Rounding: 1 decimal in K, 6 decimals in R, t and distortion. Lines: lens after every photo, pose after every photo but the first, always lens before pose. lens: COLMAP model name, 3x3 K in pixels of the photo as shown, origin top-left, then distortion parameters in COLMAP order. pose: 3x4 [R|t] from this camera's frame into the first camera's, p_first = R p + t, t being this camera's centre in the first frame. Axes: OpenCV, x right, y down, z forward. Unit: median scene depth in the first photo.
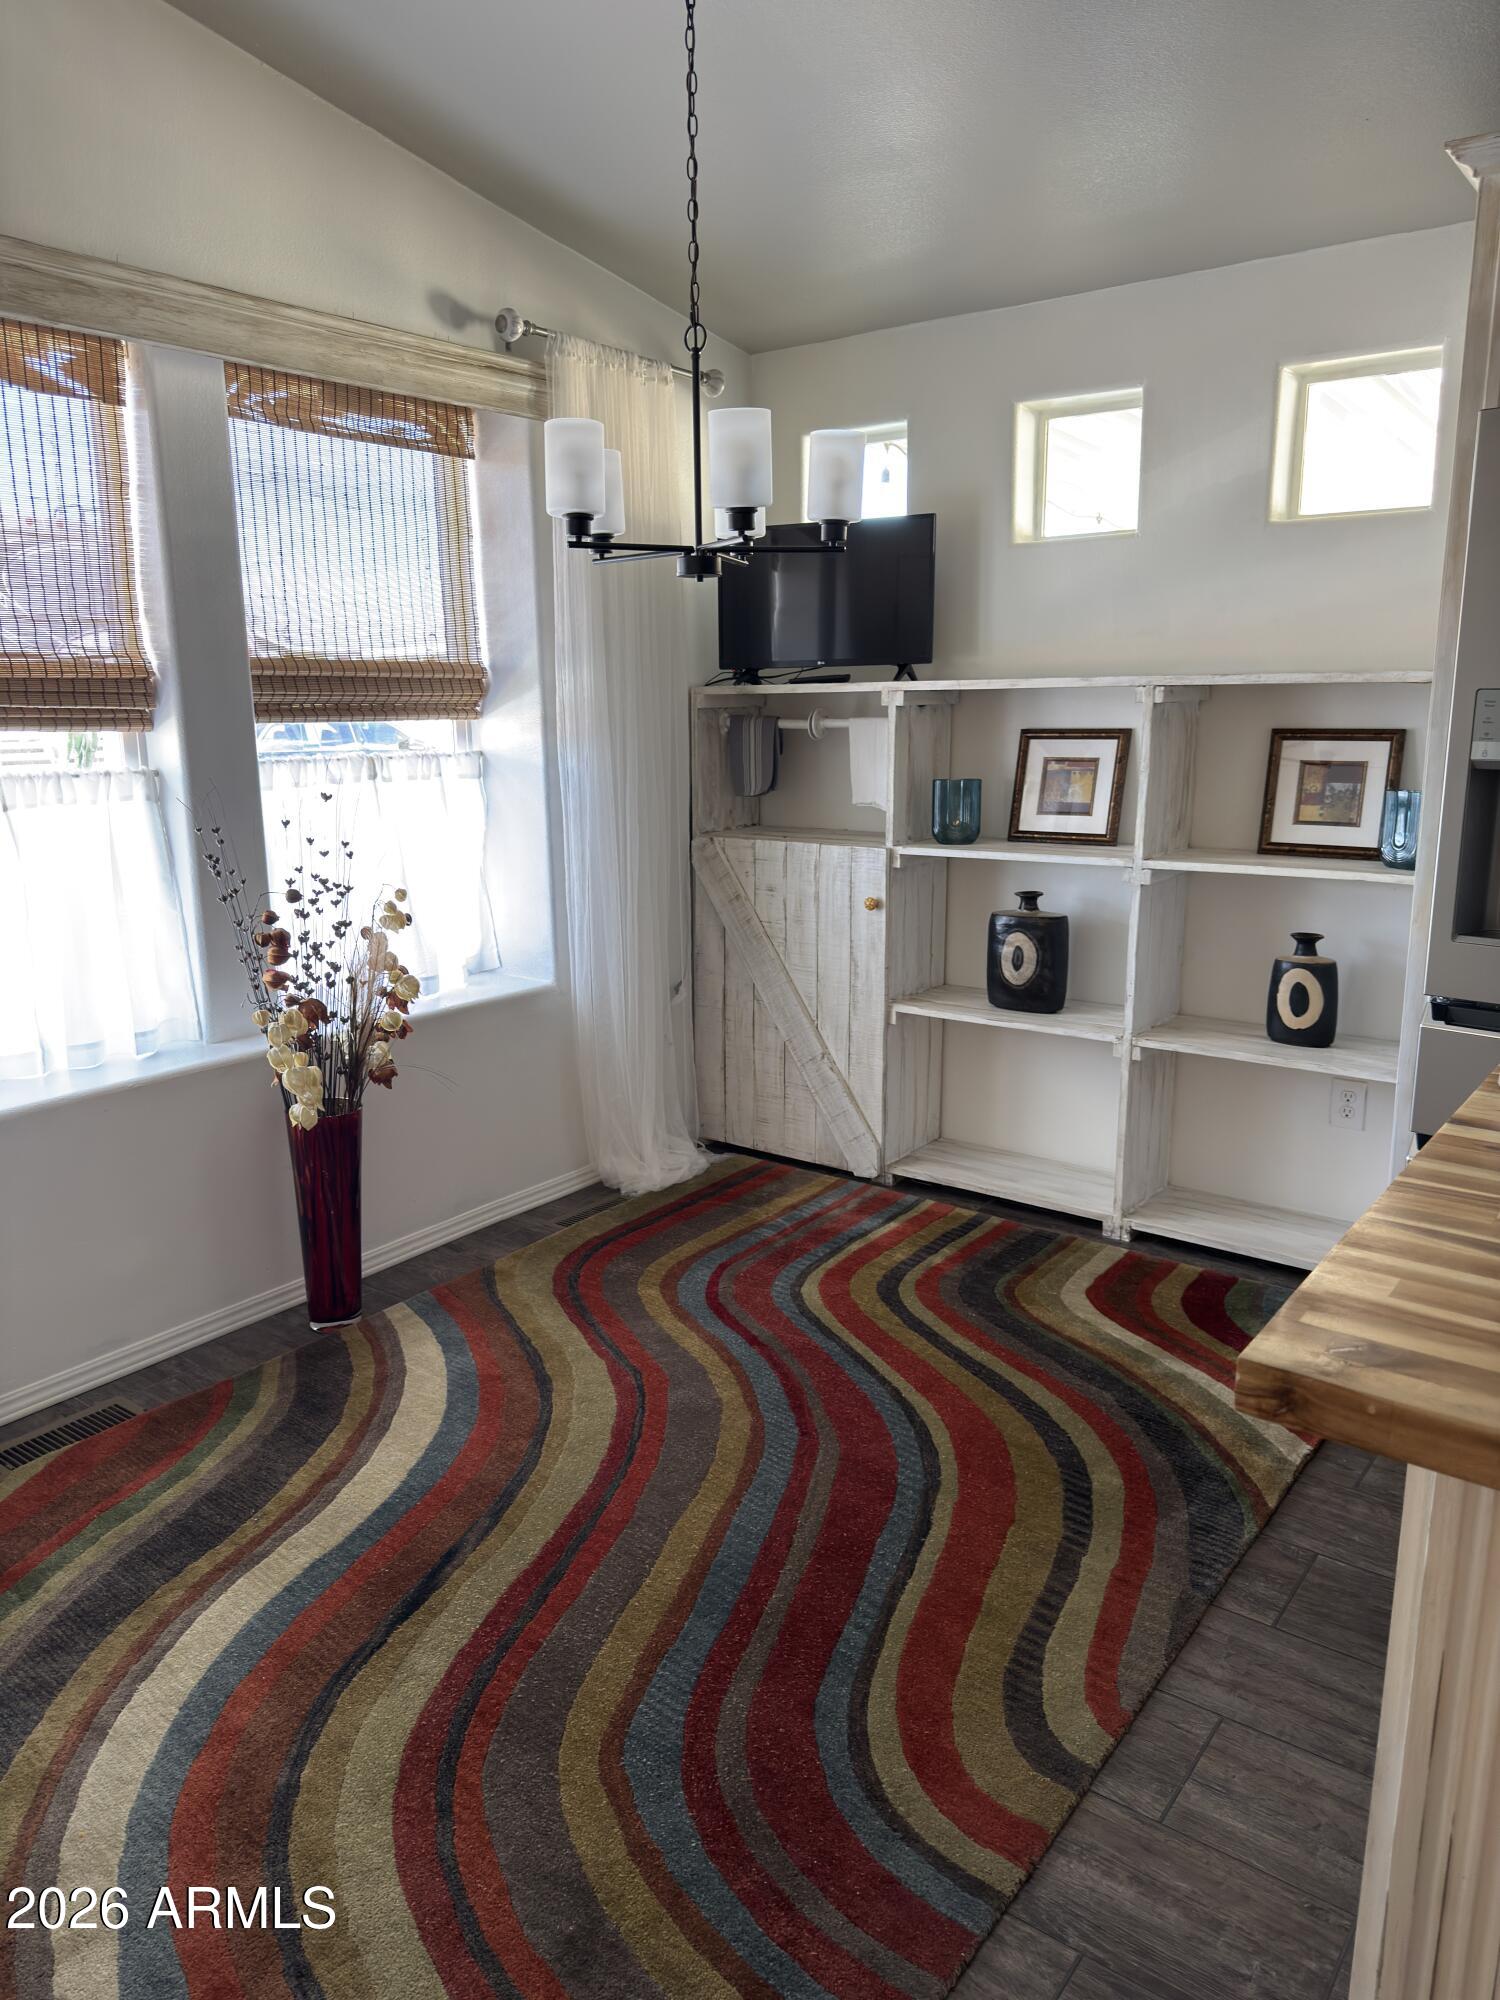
lens RADIAL K [[1399.1, 0, 741.2], [0, 1399.1, 1008.2], [0, 0, 1]] dist [0.063354, -0.008146]
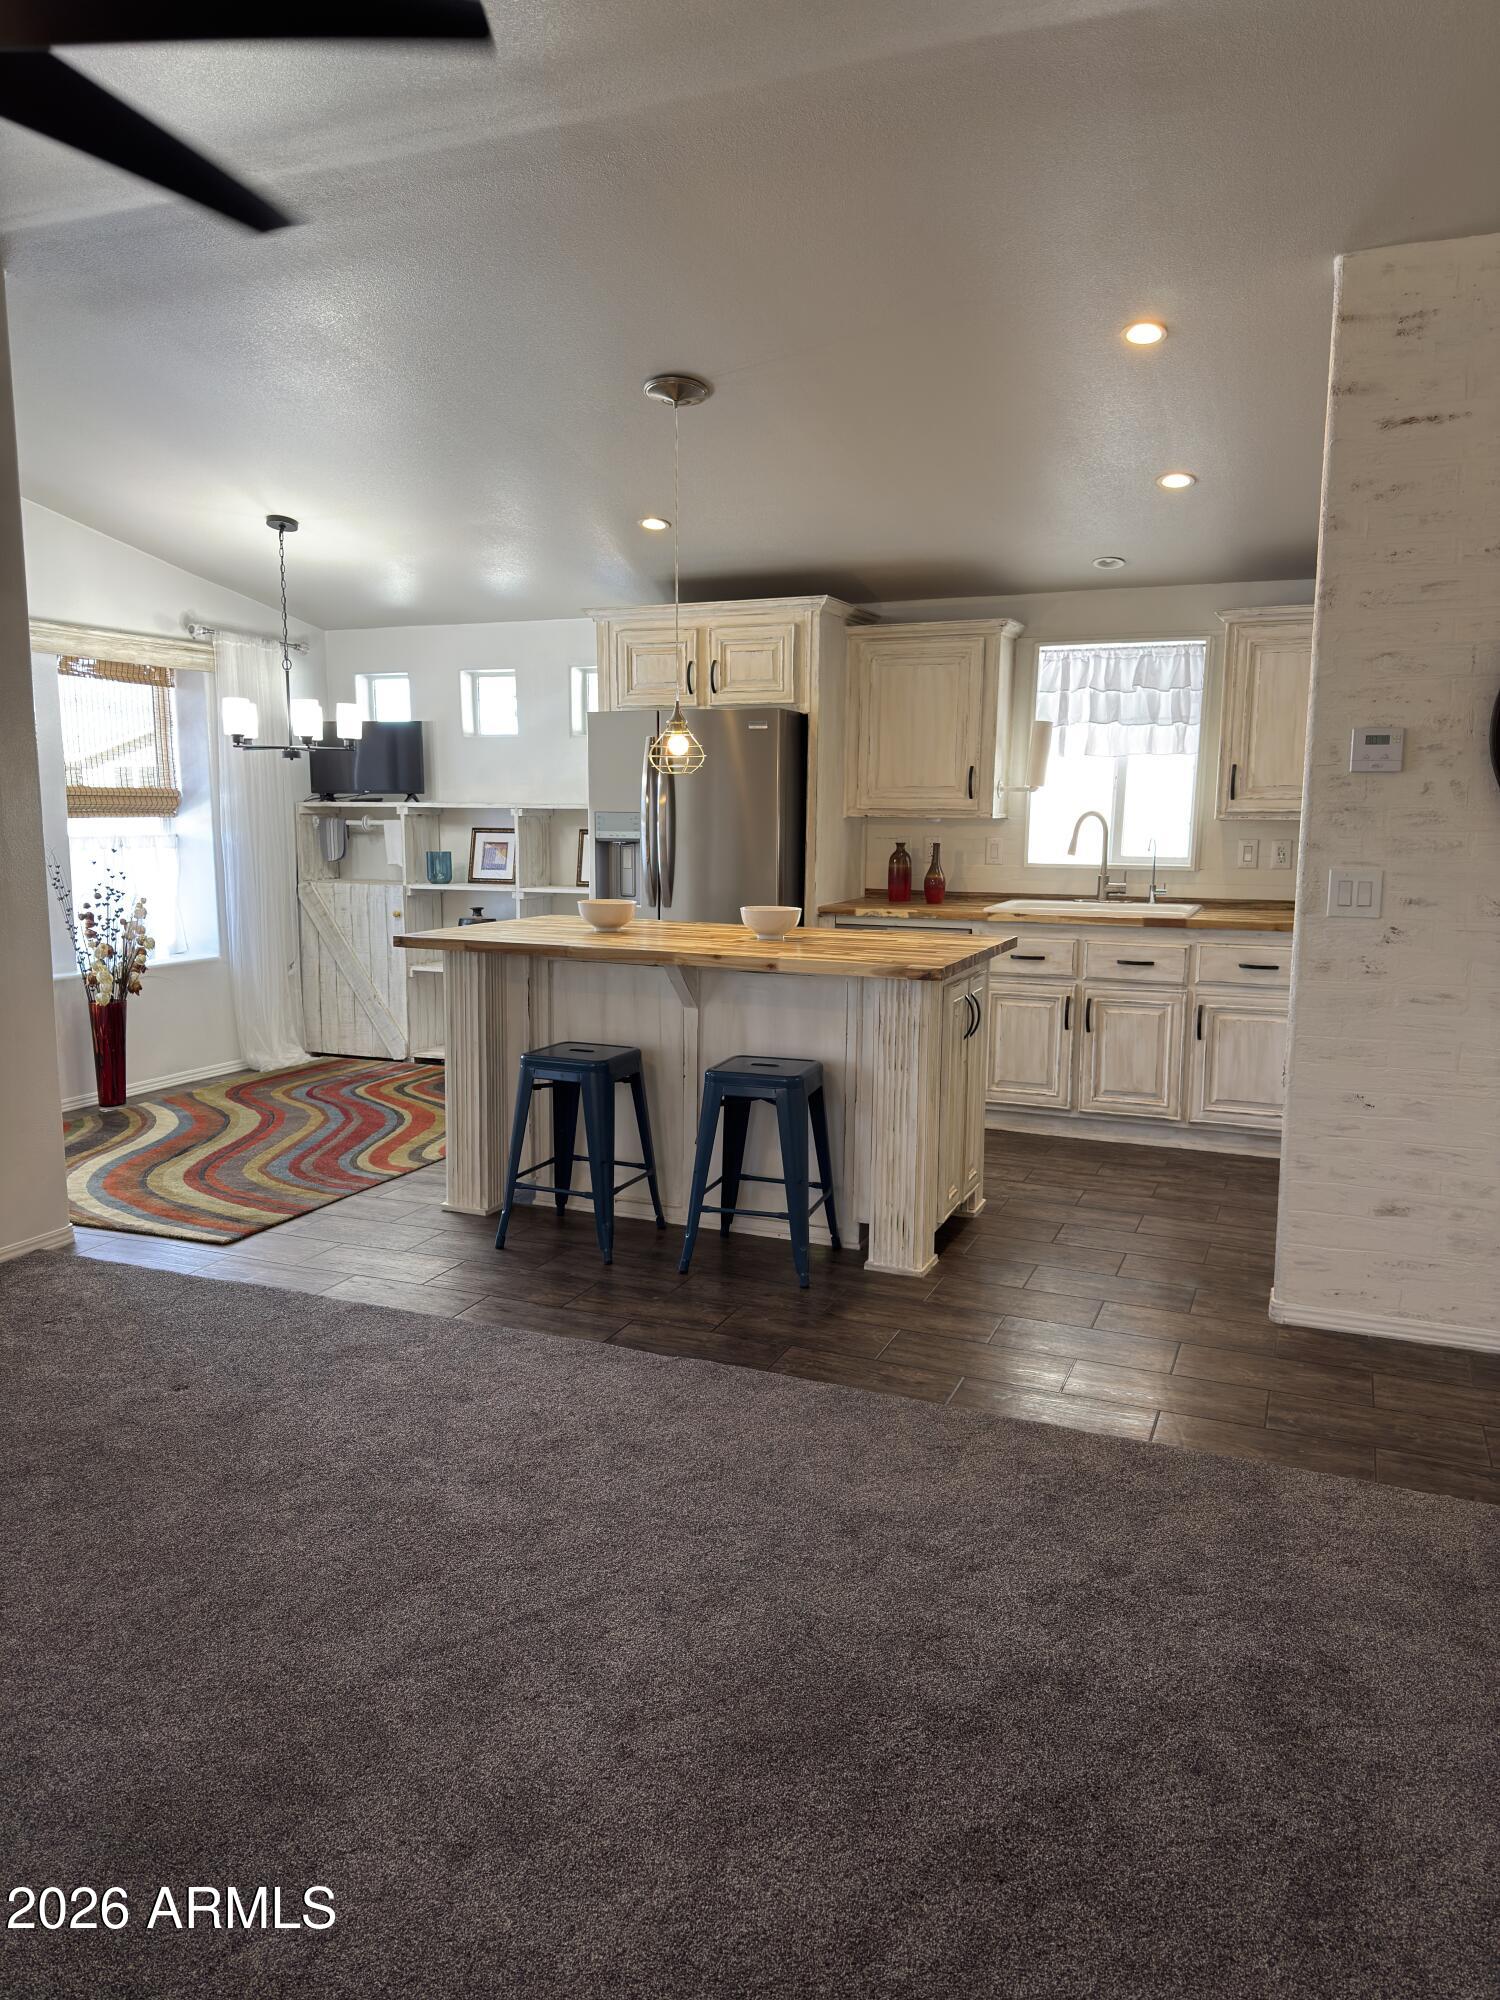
lens RADIAL K [[1399.1, 0, 759.0], [0, 1399.1, 1009.9], [0, 0, 1]] dist [0.063354, -0.008146]
pose [[0.966082, -0.023258, 0.257185, 0.076804], [0.042186, 0.996771, -0.068322, 0.217925], [-0.254765, 0.076854, 0.963944, -1.026285]]
